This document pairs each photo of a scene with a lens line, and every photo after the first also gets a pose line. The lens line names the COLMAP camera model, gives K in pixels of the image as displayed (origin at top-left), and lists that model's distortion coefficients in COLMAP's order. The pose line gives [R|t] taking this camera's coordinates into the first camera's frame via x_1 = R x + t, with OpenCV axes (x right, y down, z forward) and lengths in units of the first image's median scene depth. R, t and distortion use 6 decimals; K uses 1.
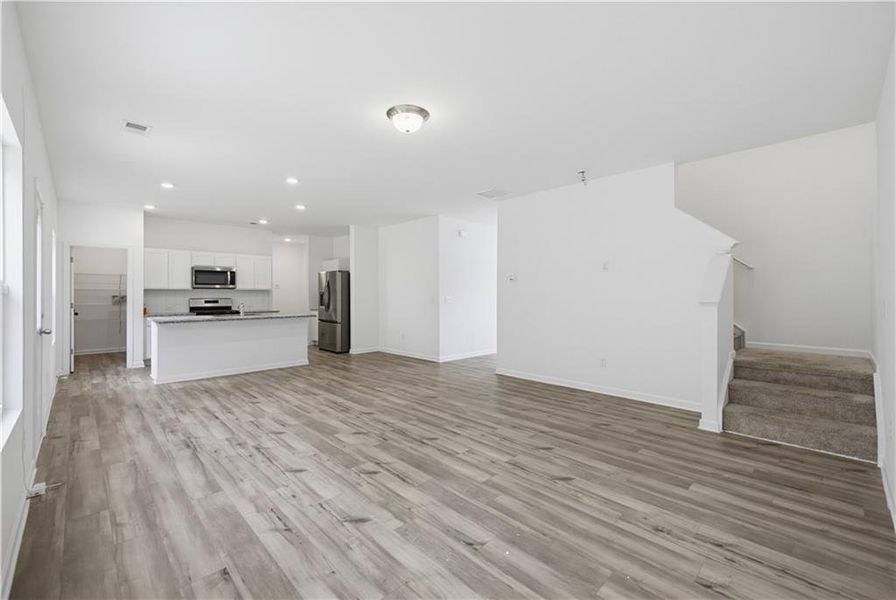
lens RADIAL K [[381.4, 0, 448.5], [0, 381.4, 292.0], [0, 0, 1]] dist [-0.000313, -0.000018]
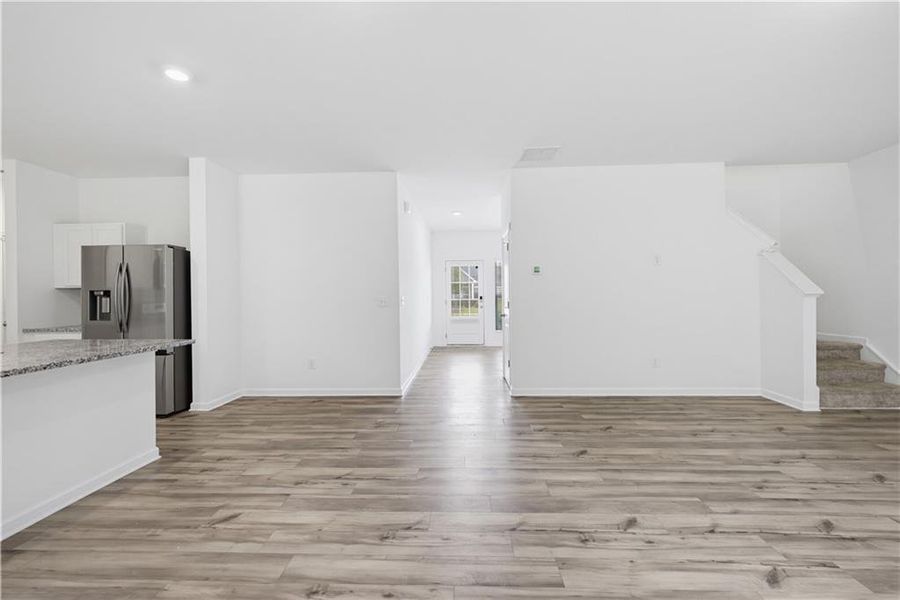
lens RADIAL K [[381.3, 0, 450.0], [0, 381.3, 300.0], [0, 0, 1]] dist [0.001269, 0.000278]
pose [[0.725626, -0.016625, 0.687888, -0.818173], [0.007956, 0.999844, 0.015771, 0.017215], [-0.688043, -0.005971, 0.725646, 0.909056]]
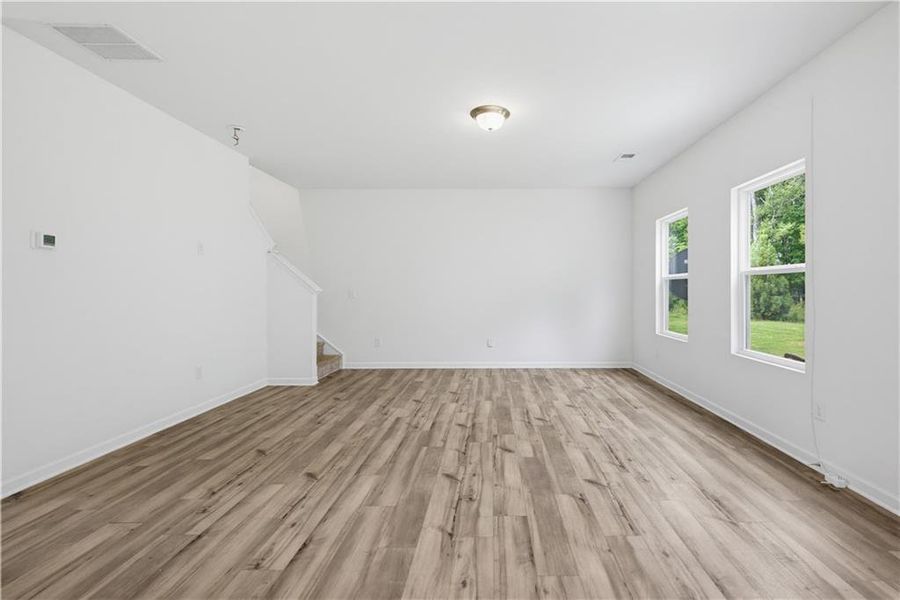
lens RADIAL K [[414.3, 0, 493.8], [0, 414.3, 288.5], [0, 0, 1]] dist [-0.000933, -0.000170]
pose [[-0.723063, 0.004882, 0.690764, -0.810015], [-0.001105, 0.999966, -0.008224, 0.028555], [-0.690781, -0.006710, -0.723033, 1.622473]]
